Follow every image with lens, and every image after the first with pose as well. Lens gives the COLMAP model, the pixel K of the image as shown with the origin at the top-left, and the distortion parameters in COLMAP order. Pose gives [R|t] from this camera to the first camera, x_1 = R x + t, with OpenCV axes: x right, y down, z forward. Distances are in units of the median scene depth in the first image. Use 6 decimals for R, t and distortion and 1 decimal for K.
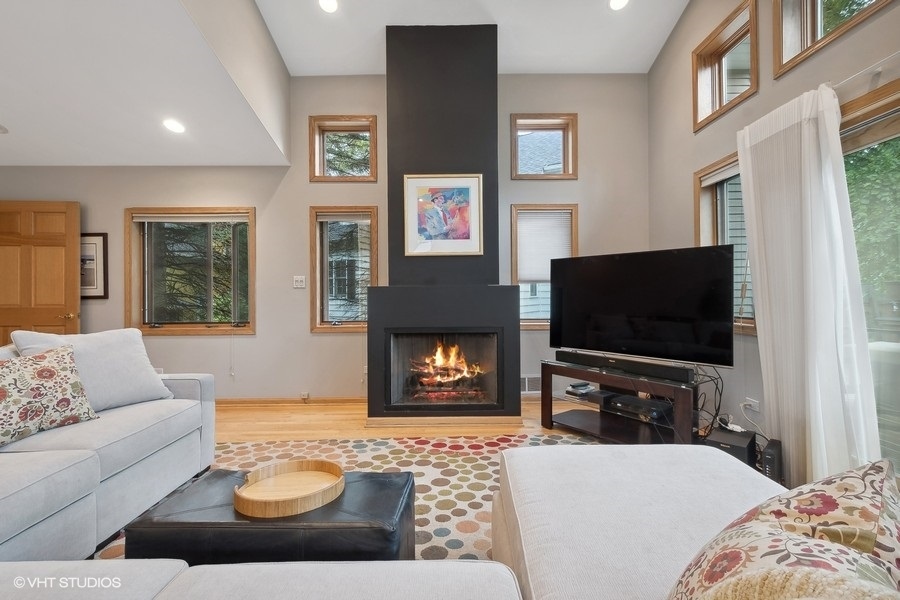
lens RADIAL K [[396.8, 0, 453.2], [0, 396.8, 296.9], [0, 0, 1]] dist [0.008290, -0.000548]
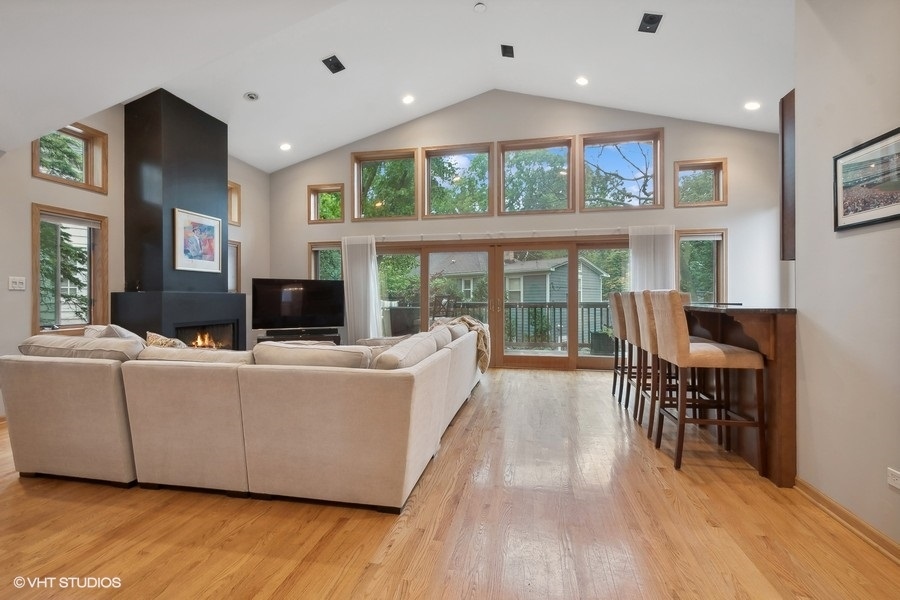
lens RADIAL K [[396.8, 0, 453.2], [0, 396.8, 296.9], [0, 0, 1]] dist [0.008290, -0.000548]
pose [[0.208114, 0.011186, 0.978041, -1.222254], [0.004337, 0.999914, -0.012359, 0.009158], [-0.978095, 0.006814, 0.208048, -0.178397]]
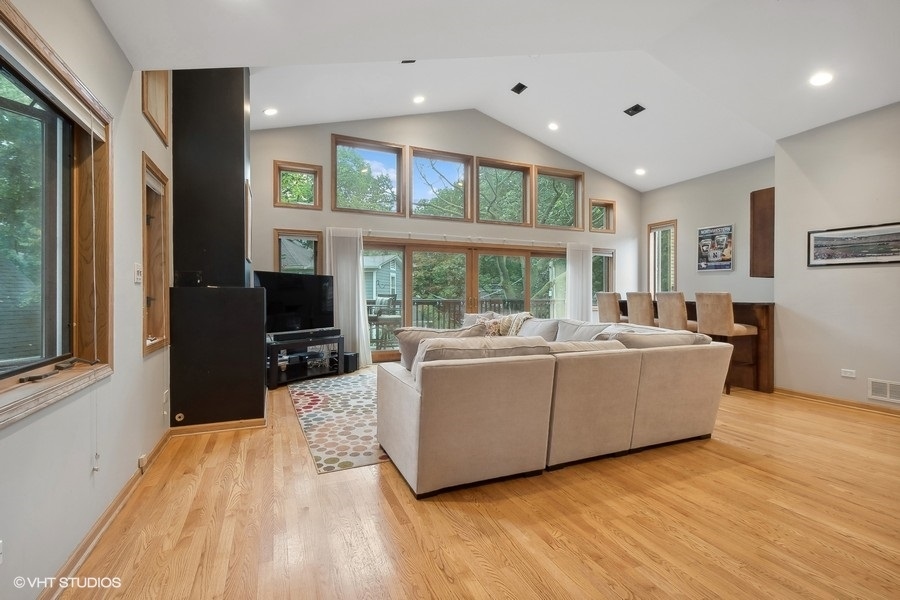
lens RADIAL K [[405.6, 0, 450.0], [0, 405.6, 300.0], [0, 0, 1]] dist [-0.002247, -0.000442]
pose [[-0.380307, -0.002758, 0.924856, -1.284939], [0.004616, 0.999977, 0.004880, 0.002577], [-0.924849, 0.006125, -0.380286, 0.911599]]
